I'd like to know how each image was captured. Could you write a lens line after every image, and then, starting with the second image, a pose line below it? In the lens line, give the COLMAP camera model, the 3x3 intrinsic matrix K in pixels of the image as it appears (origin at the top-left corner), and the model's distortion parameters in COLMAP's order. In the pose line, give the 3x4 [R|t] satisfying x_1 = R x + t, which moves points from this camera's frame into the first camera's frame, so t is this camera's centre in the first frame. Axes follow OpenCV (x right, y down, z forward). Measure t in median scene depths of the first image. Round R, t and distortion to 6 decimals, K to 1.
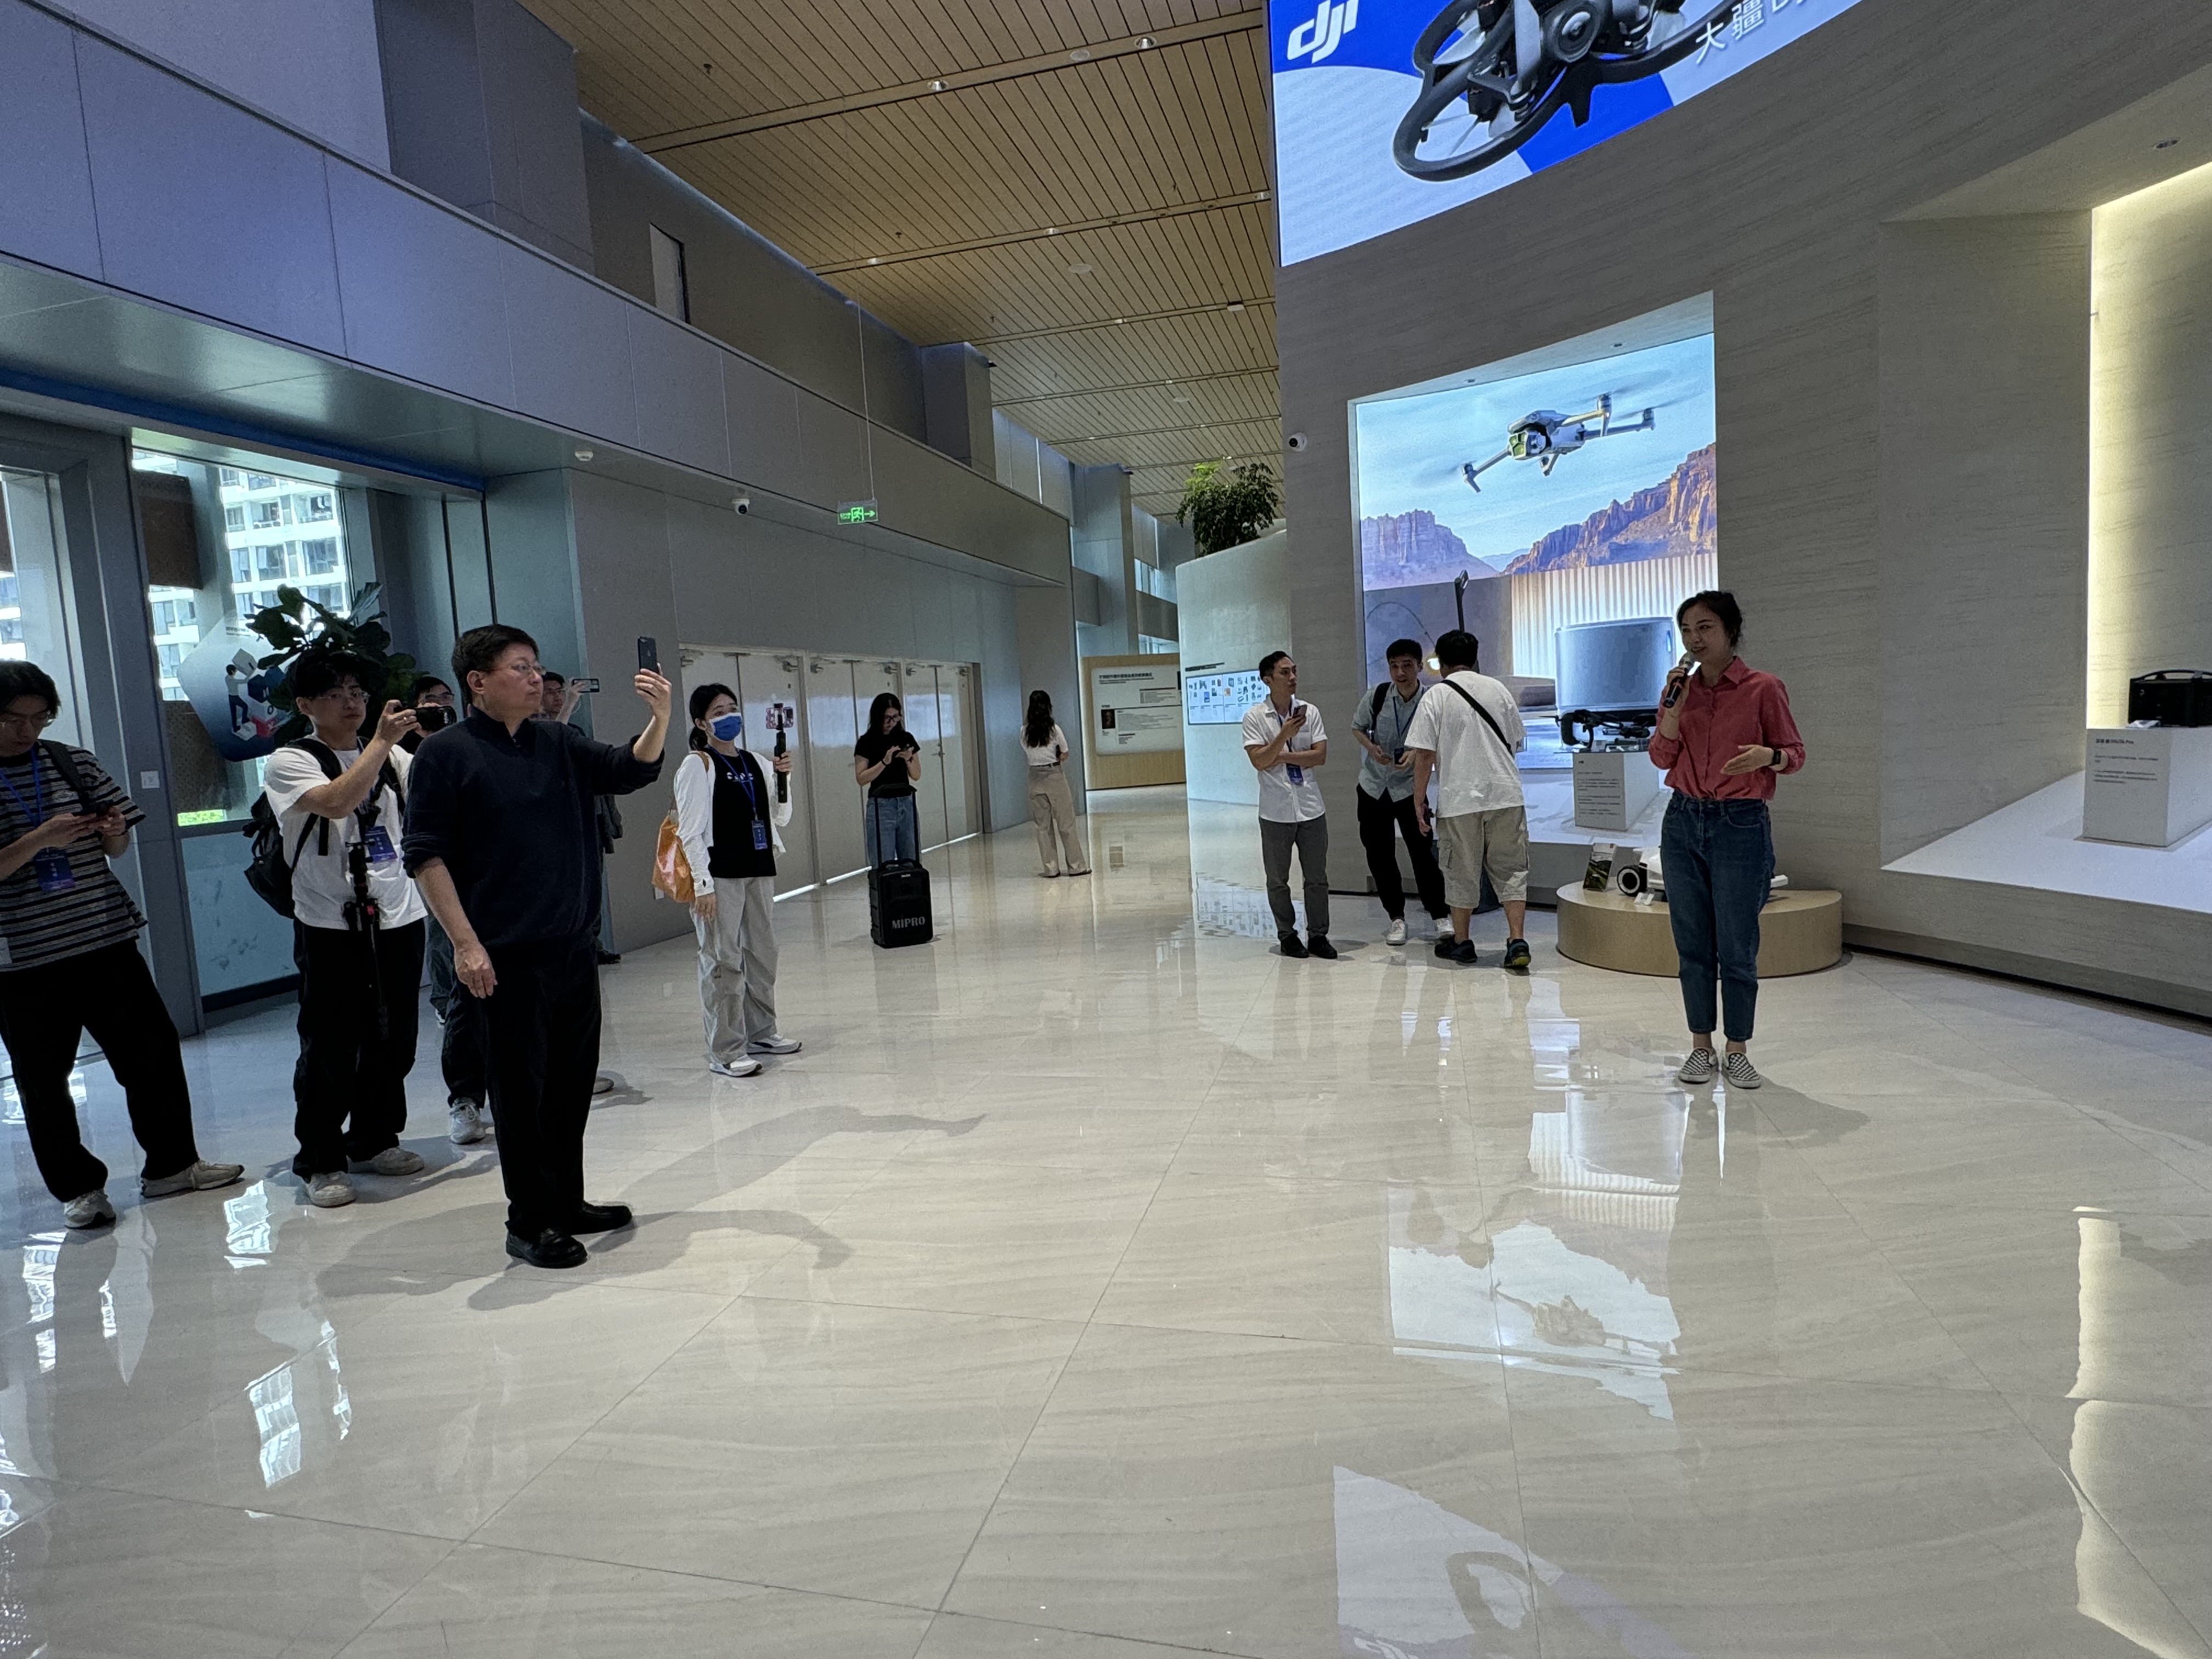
lens RADIAL K [[1221.5, 0, 1103.5], [0, 1221.5, 827.0], [0, 0, 1]] dist [-0.001114, -0.000108]
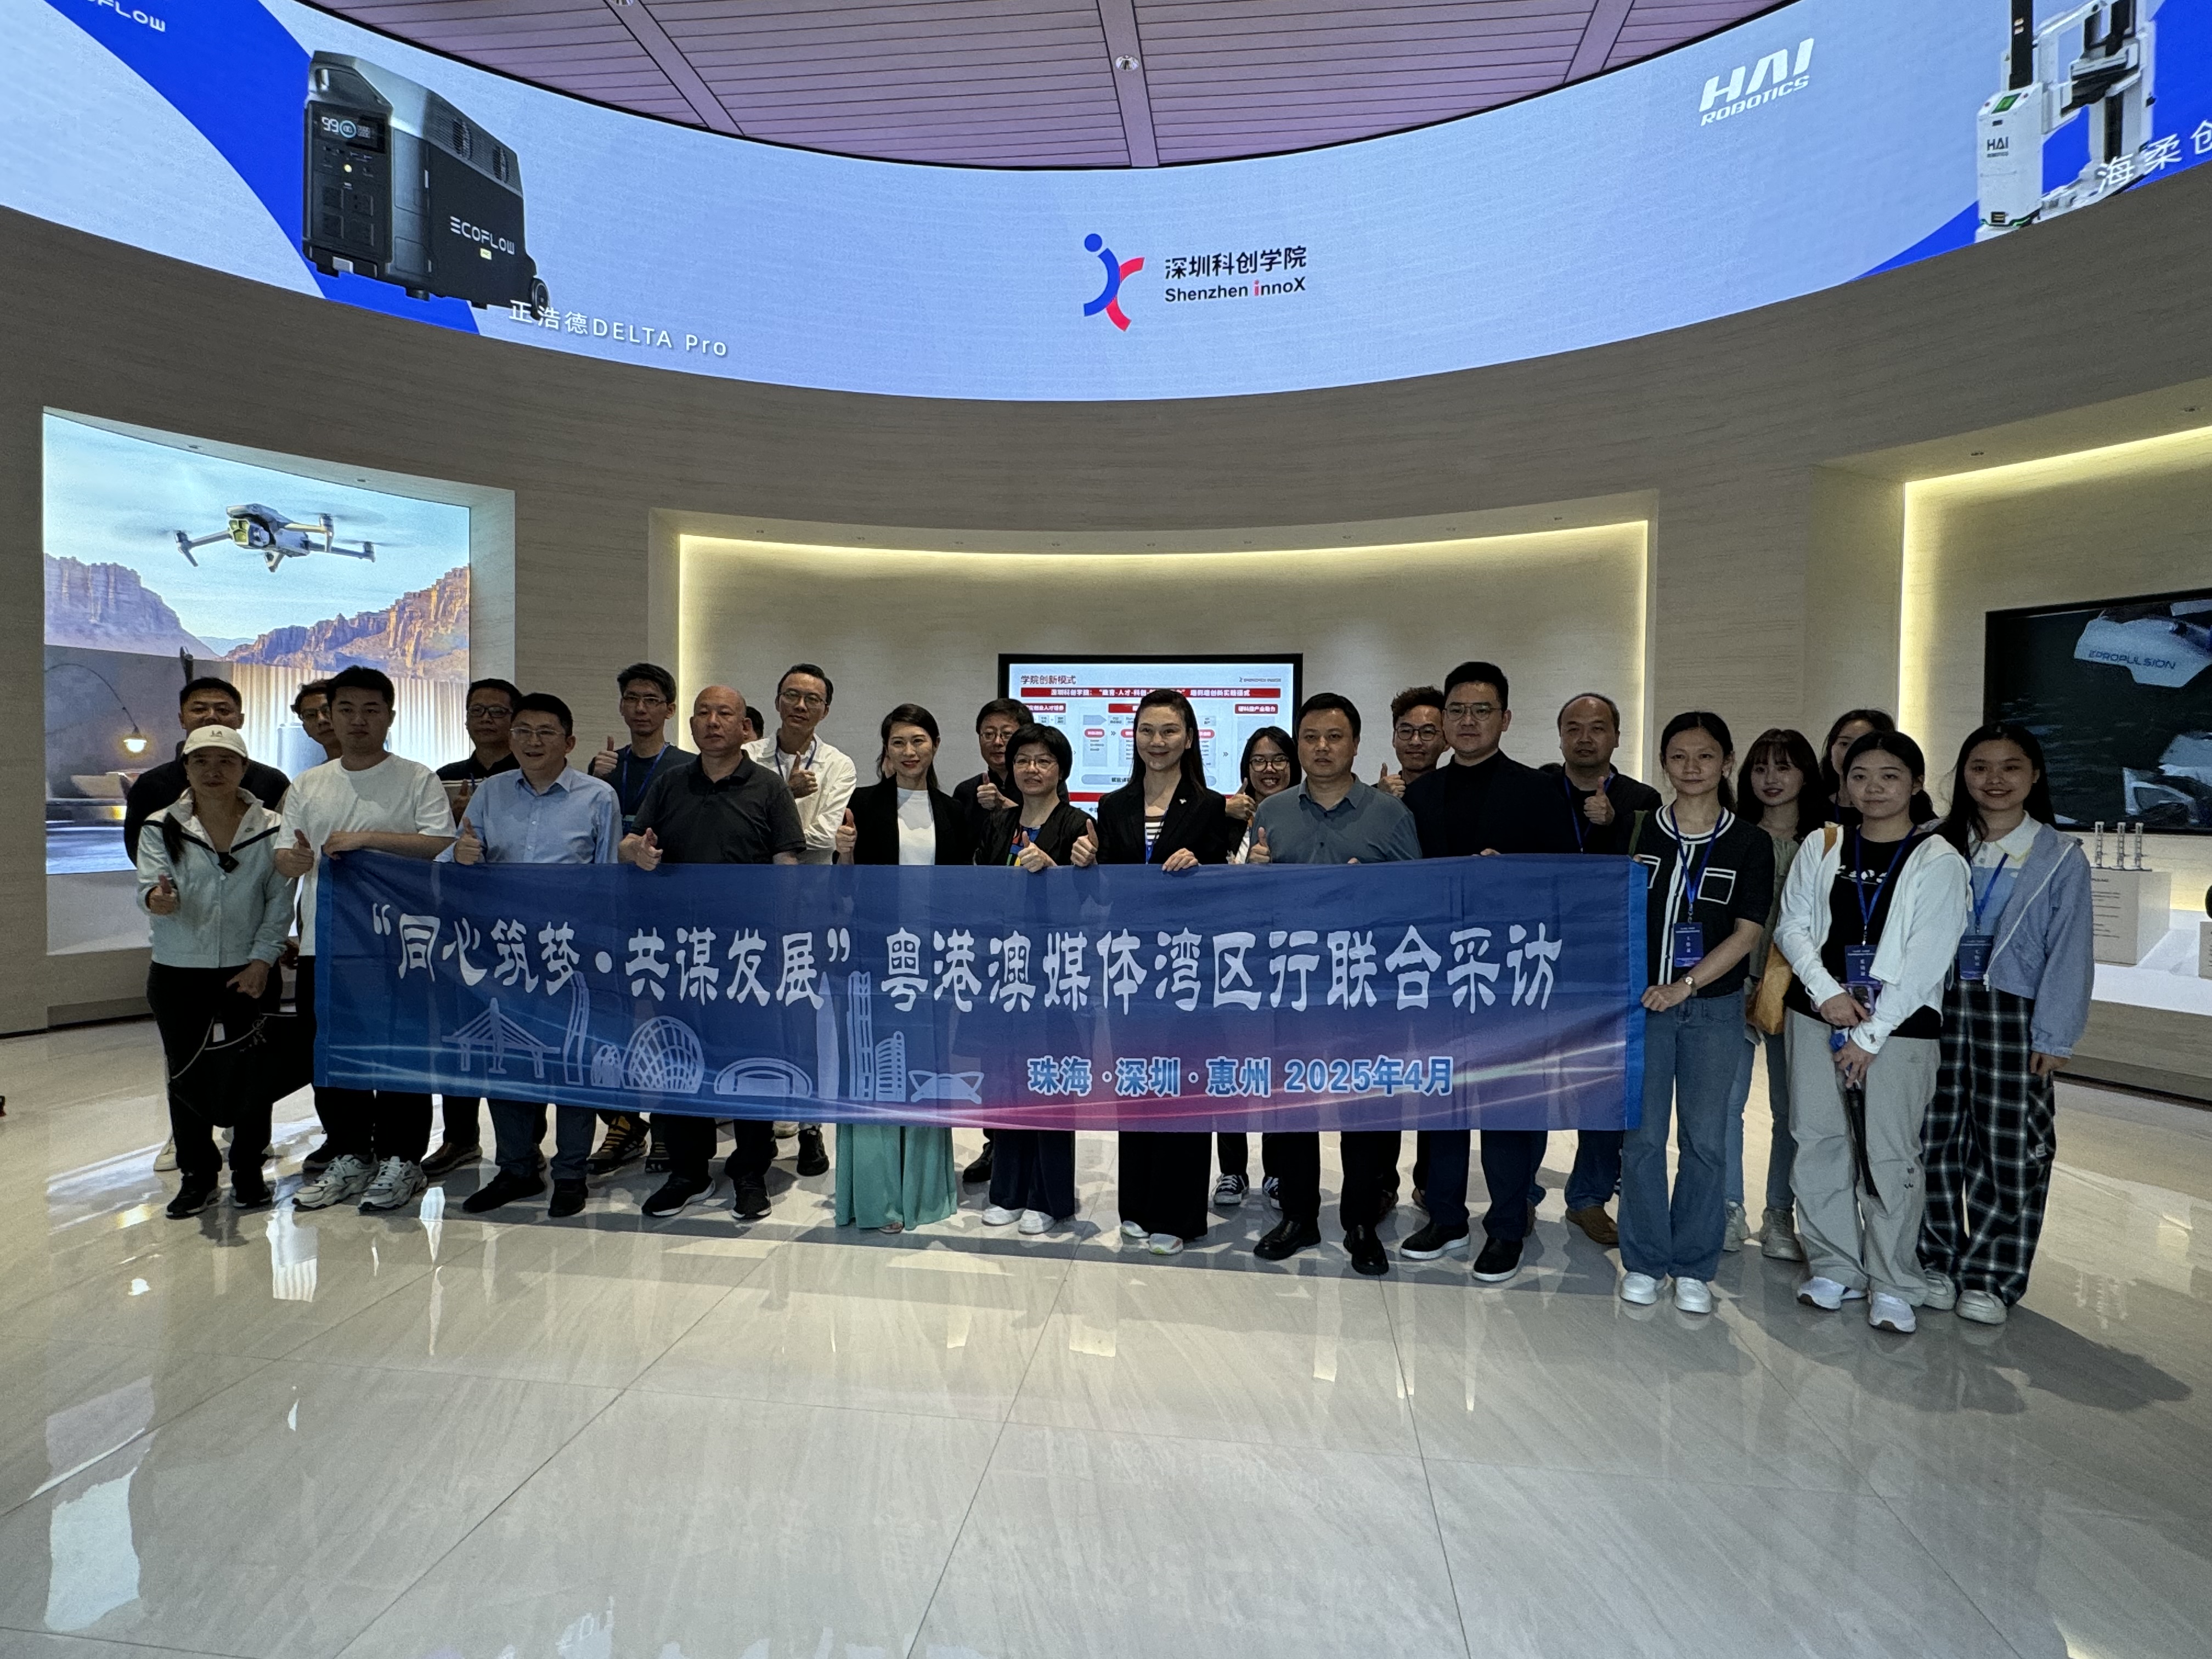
lens RADIAL K [[1171.8, 0, 1109.9], [0, 1171.8, 819.7], [0, 0, 1]] dist [-0.001047, -0.000173]
pose [[-0.118513, 0.036461, 0.992283, -0.661464], [0.094262, 0.995226, -0.025311, 0.003534], [-0.988468, 0.090535, -0.121384, 0.454461]]
